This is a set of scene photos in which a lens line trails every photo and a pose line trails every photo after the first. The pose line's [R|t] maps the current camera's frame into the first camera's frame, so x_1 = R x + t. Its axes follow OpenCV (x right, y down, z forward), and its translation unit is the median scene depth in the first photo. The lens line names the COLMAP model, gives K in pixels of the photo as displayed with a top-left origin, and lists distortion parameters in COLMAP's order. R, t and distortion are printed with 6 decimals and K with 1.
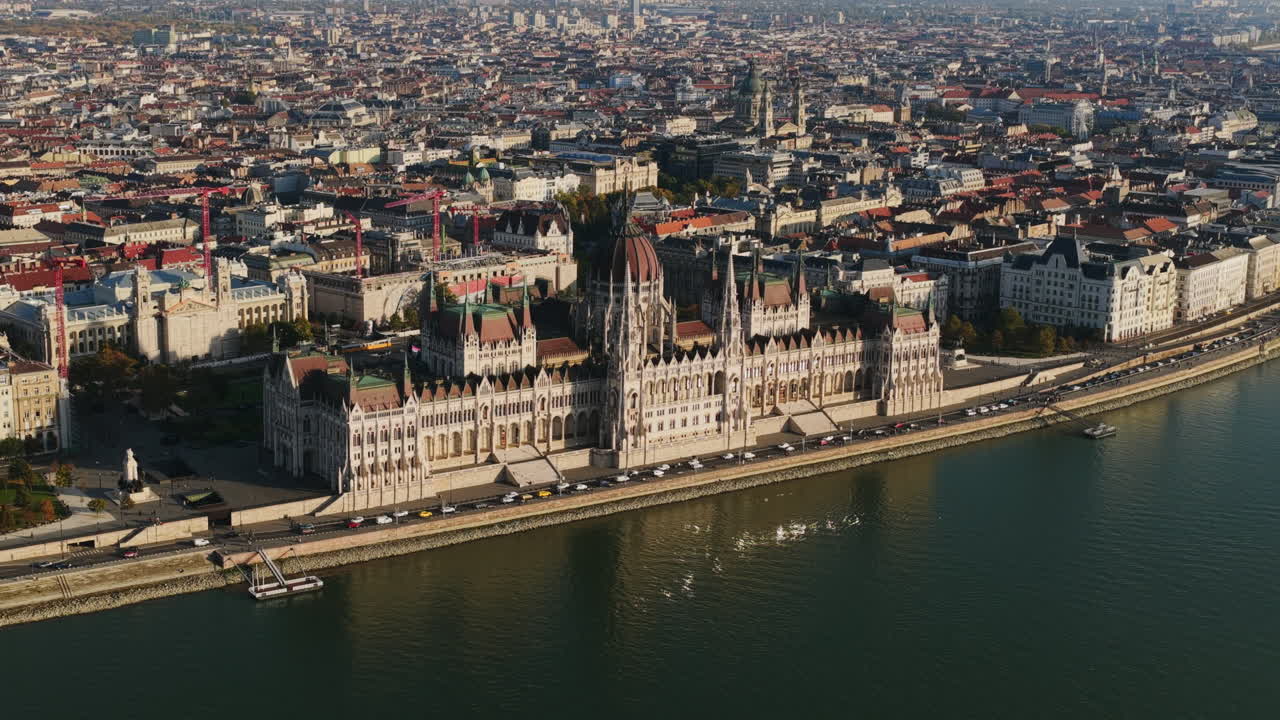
lens RADIAL K [[1766.4, 0, 561.8], [0, 1766.4, 361.0], [0, 0, 1]] dist [-0.019507, 0.002199]
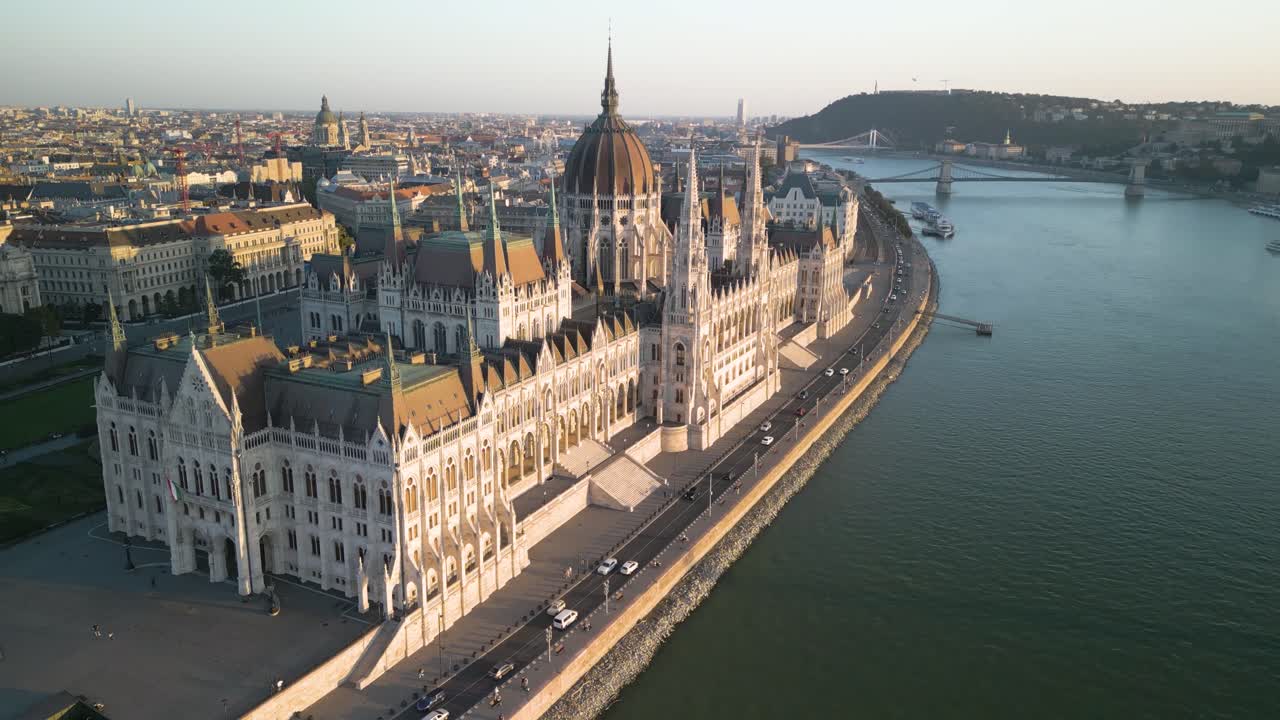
lens RADIAL K [[938.7, 0, 640.0], [0, 938.7, 360.0], [0, 0, 1]] dist [0.083549, -0.083596]
pose [[0.856531, -0.128462, 0.499853, -0.170976], [0.108263, 0.991700, 0.069351, -0.003423], [-0.504613, -0.005286, 0.863329, 0.686713]]
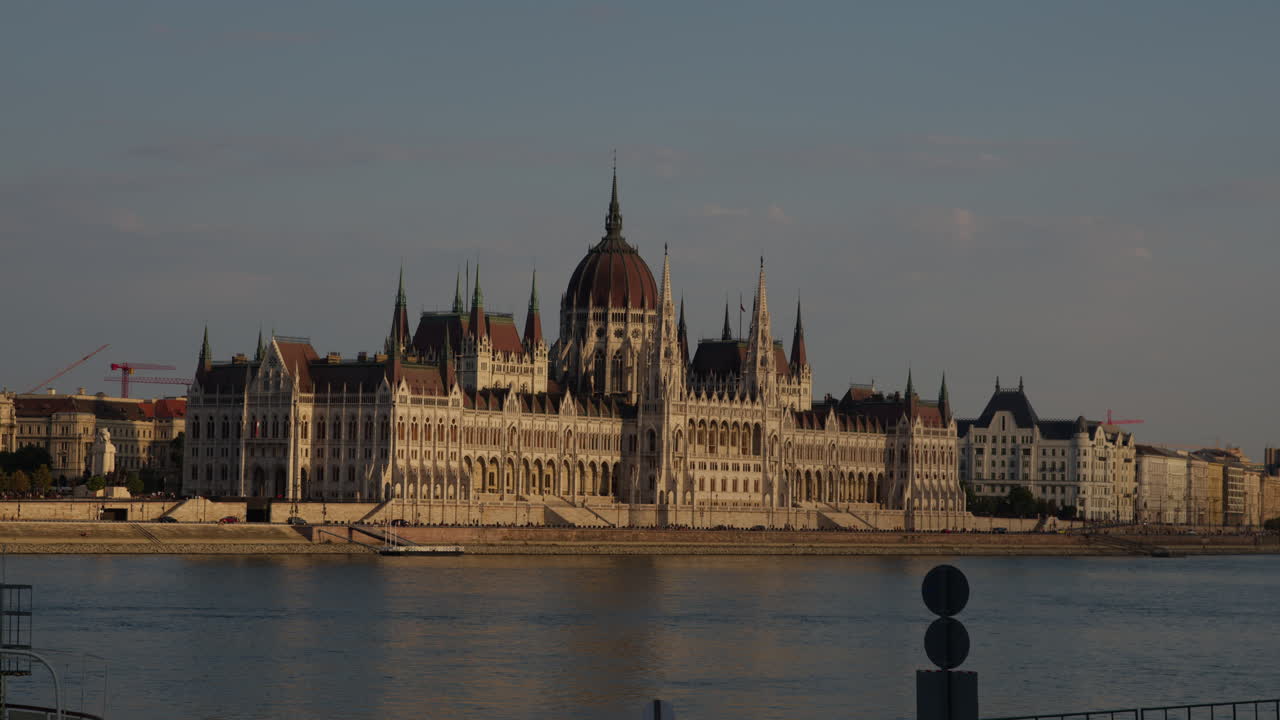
lens RADIAL K [[3272.9, 0, 640.0], [0, 3272.9, 360.0], [0, 0, 1]] dist [0.064363, -0.012394]
pose [[0.932030, 0.030529, 0.361092, -0.474209], [0.064662, 0.966443, -0.248610, 0.331925], [-0.356565, 0.255061, 0.898780, -0.246010]]
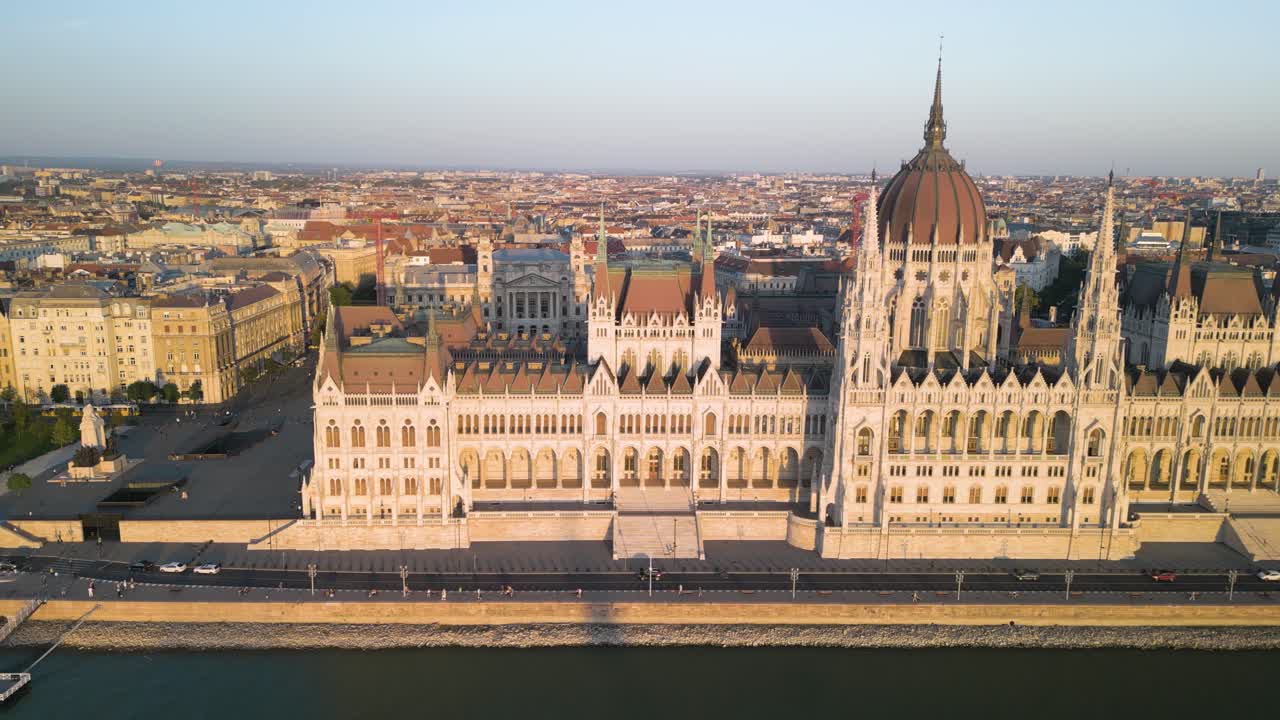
lens RADIAL K [[938.7, 0, 640.0], [0, 938.7, 360.0], [0, 0, 1]] dist [0.083549, -0.083596]
pose [[0.858747, 0.103877, -0.501760, 0.126478], [-0.117744, 0.993036, 0.004068, 0.004102], [0.498688, 0.055585, 0.864997, 0.704746]]
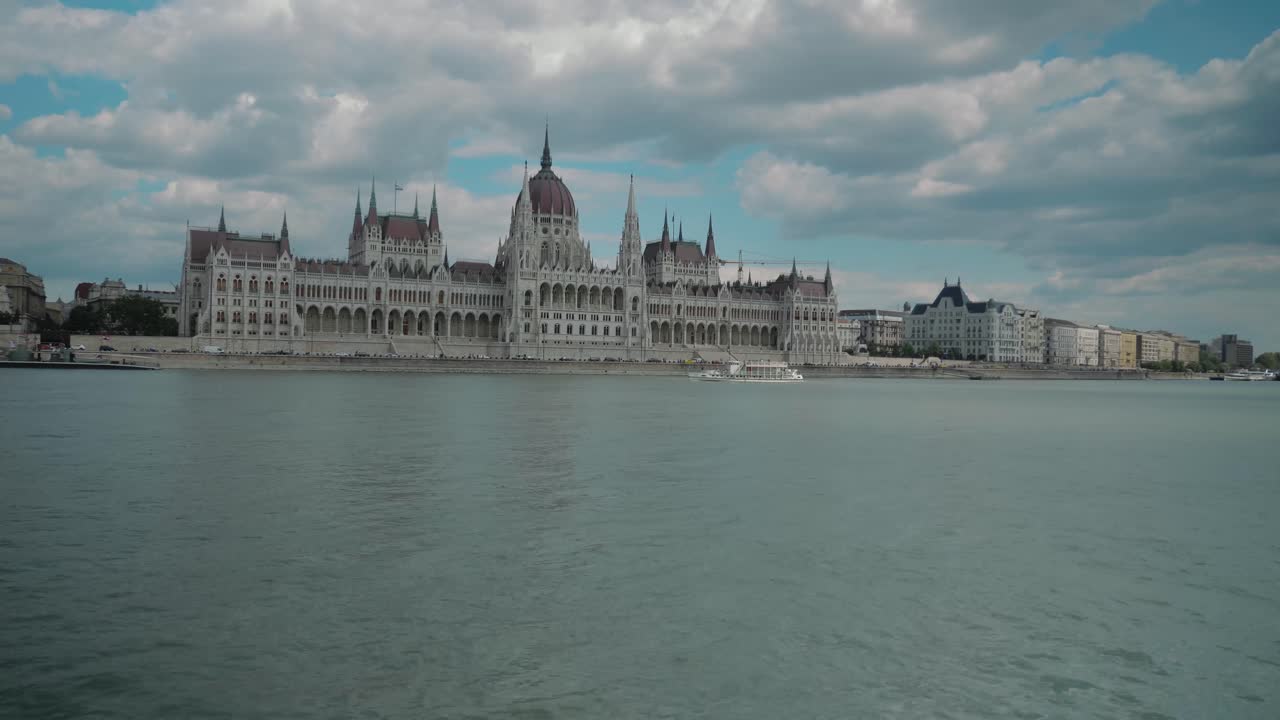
lens RADIAL K [[938.2, 0, 640.0], [0, 938.2, 360.0], [0, 0, 1]] dist [-0.044975, 0.002113]
pose [[0.997598, 0.014442, -0.067741, 0.145835], [-0.029283, 0.974254, -0.223545, 0.181835], [0.062768, 0.224992, 0.972337, 0.467252]]
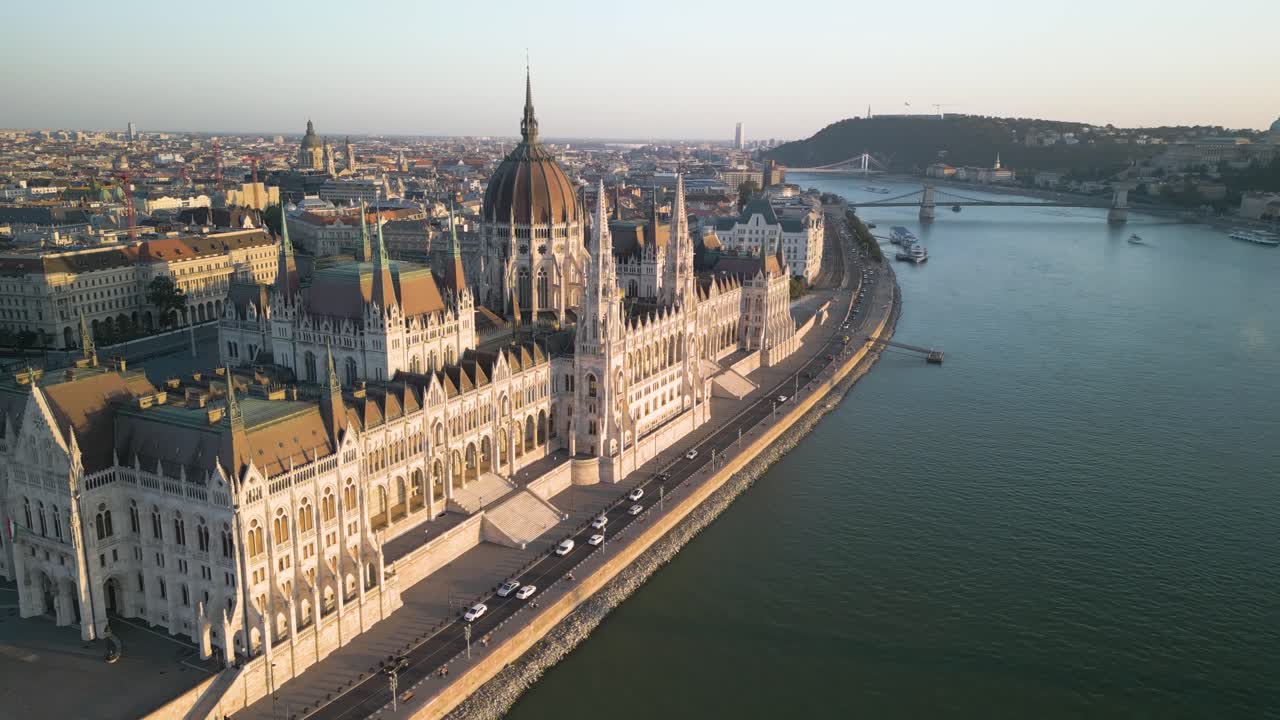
lens RADIAL K [[937.4, 0, 640.0], [0, 937.4, 360.0], [0, 0, 1]] dist [0.088896, -0.090520]
pose [[0.858345, -0.115876, 0.499817, -0.136463], [0.107093, 0.993169, 0.046341, -0.002954], [-0.501772, 0.013750, 0.864891, 0.673723]]
